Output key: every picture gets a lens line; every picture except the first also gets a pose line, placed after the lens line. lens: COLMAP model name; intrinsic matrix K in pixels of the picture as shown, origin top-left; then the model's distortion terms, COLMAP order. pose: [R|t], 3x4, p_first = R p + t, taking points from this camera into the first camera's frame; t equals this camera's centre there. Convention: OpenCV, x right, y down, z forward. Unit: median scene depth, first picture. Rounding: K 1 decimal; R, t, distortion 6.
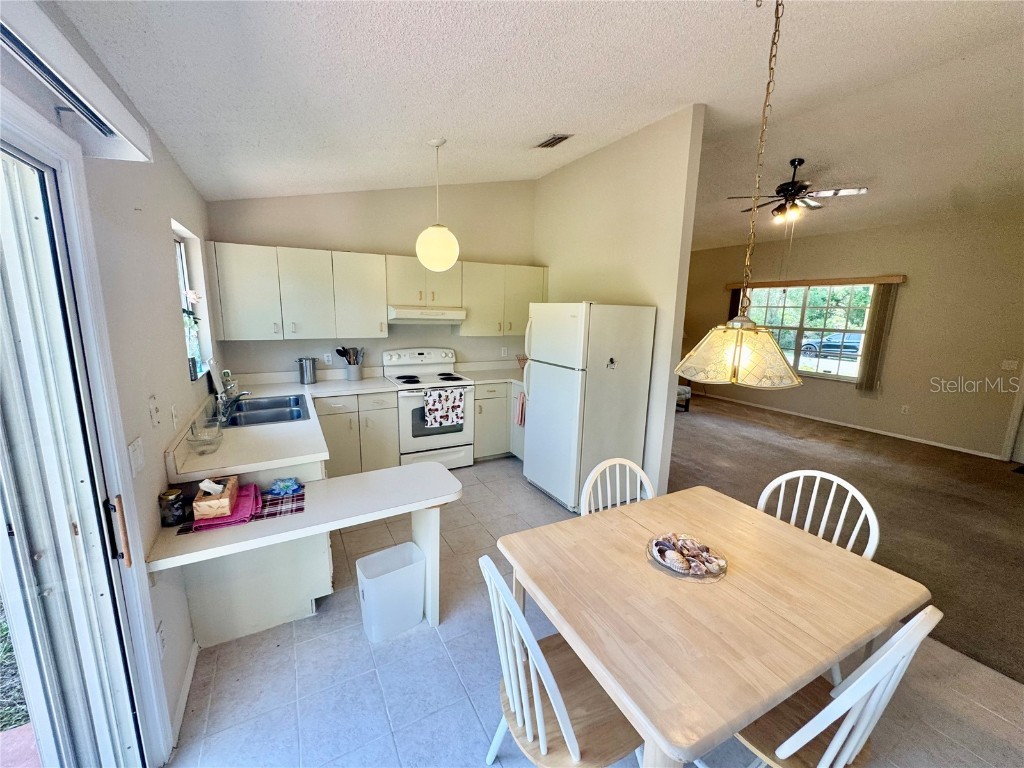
lens RADIAL K [[409.9, 0, 511.2], [0, 409.9, 384.7], [0, 0, 1]] dist [-0.002093, -0.000103]
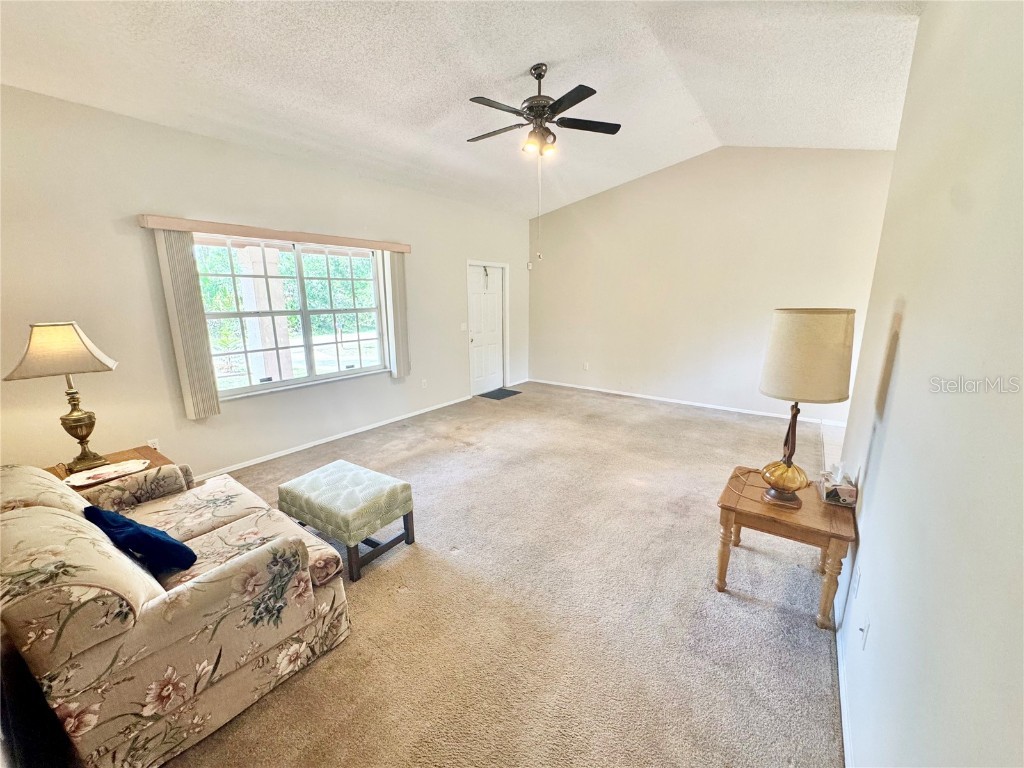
lens RADIAL K [[411.0, 0, 511.3], [0, 411.0, 384.7], [0, 0, 1]] dist [-0.003894, 0.000615]
pose [[-0.429498, -0.215086, 0.877080, -0.020489], [0.158671, 0.938140, 0.307760, -0.320148], [-0.889019, 0.271349, -0.368802, 1.781408]]
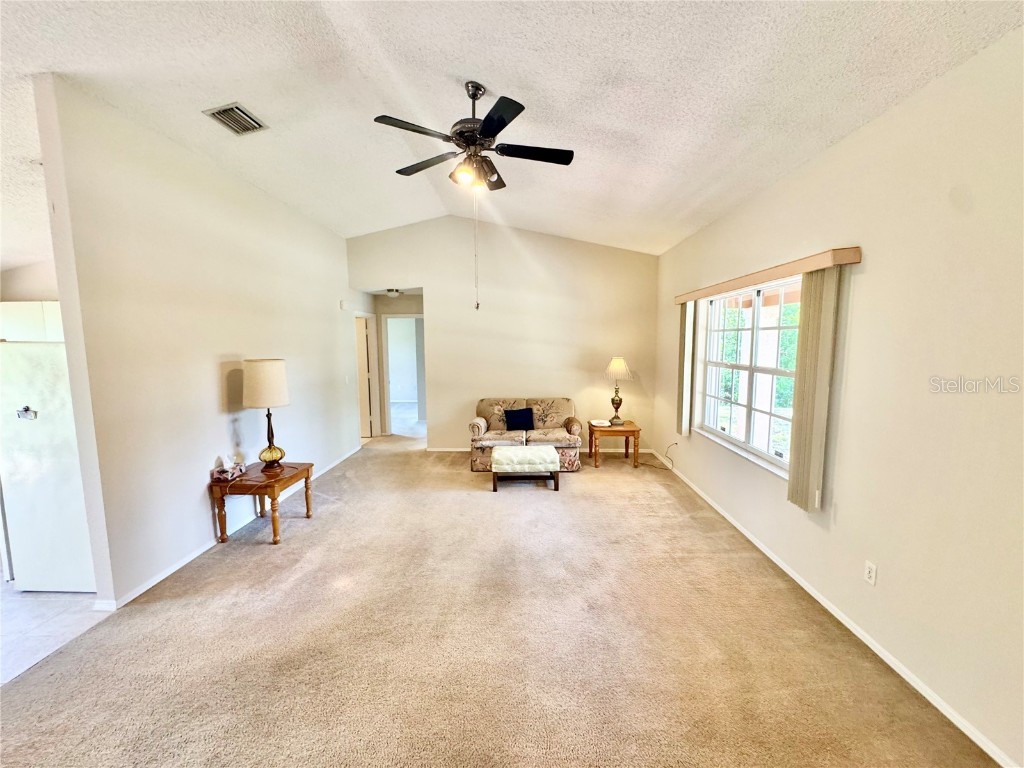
lens RADIAL K [[411.0, 0, 511.3], [0, 411.0, 384.7], [0, 0, 1]] dist [-0.003894, 0.000615]
pose [[0.856902, 0.029409, -0.514640, 1.300289], [-0.070851, 0.995615, -0.061075, -0.109918], [0.510588, 0.088798, 0.855228, 0.690409]]
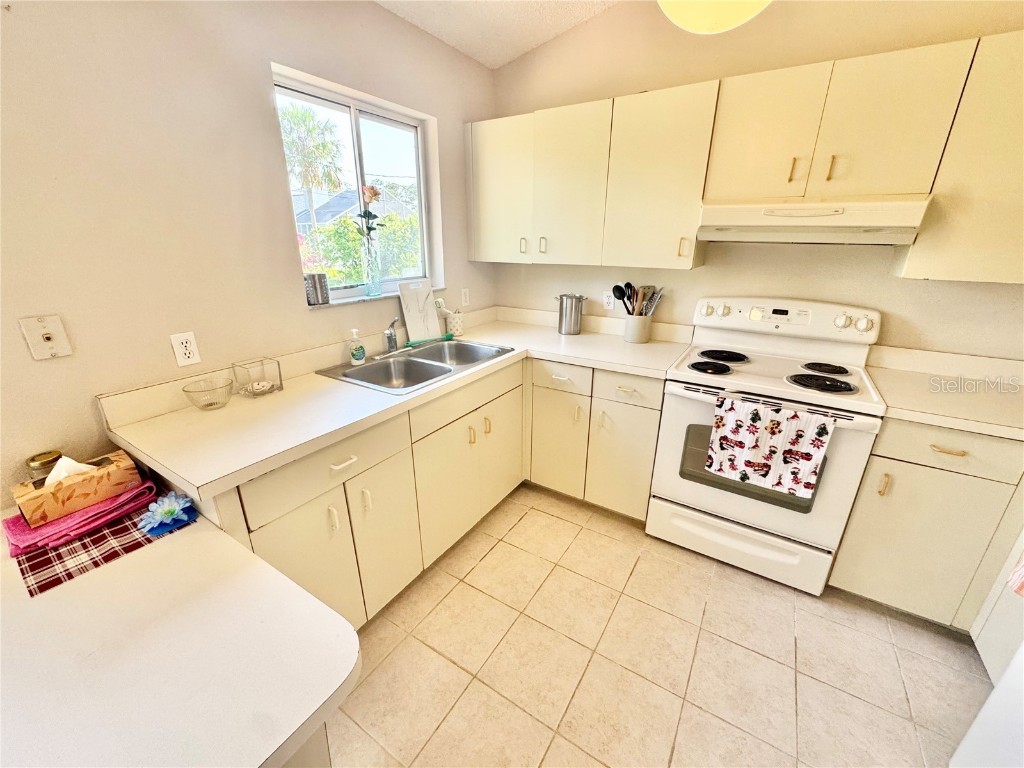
lens RADIAL K [[411.0, 0, 511.3], [0, 411.0, 384.7], [0, 0, 1]] dist [-0.003894, 0.000615]
pose [[0.479840, 0.277486, -0.832320, 0.049755], [-0.156687, 0.960520, 0.229895, -0.065452], [0.863252, 0.020101, 0.504374, 0.606235]]
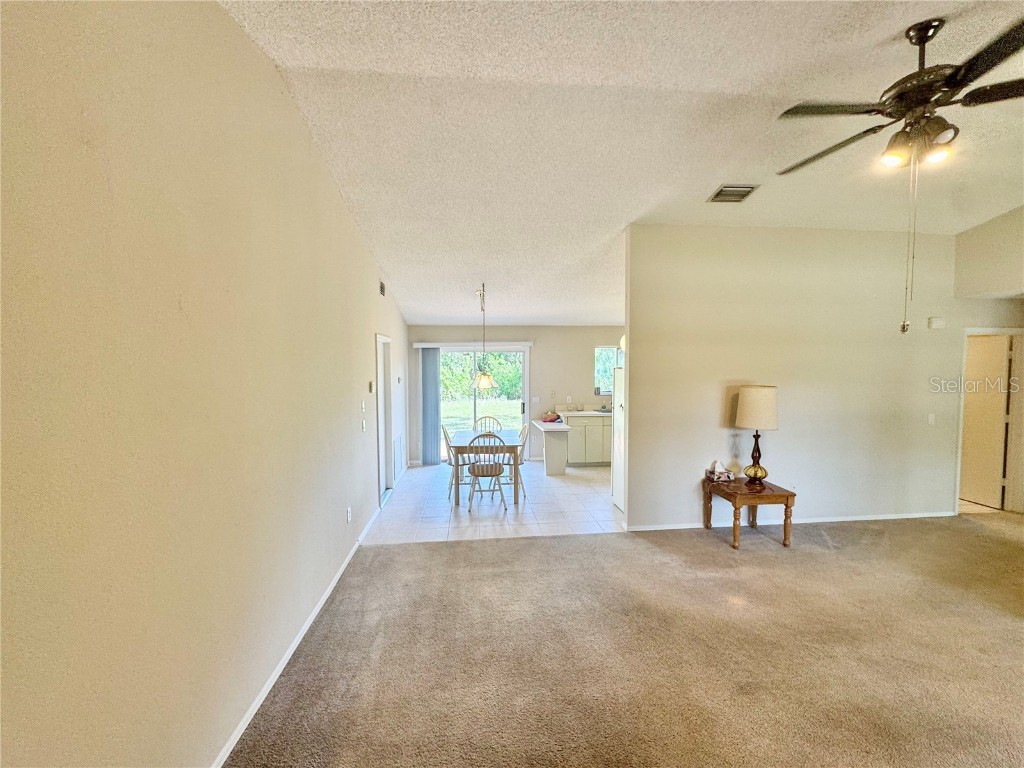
lens RADIAL K [[409.9, 0, 511.2], [0, 409.9, 384.7], [0, 0, 1]] dist [-0.002093, -0.000103]
pose [[-0.395918, 0.023636, -0.917982, 1.553383], [-0.173325, 0.979777, 0.099981, -0.186135], [0.901780, 0.198693, -0.383815, 1.045057]]
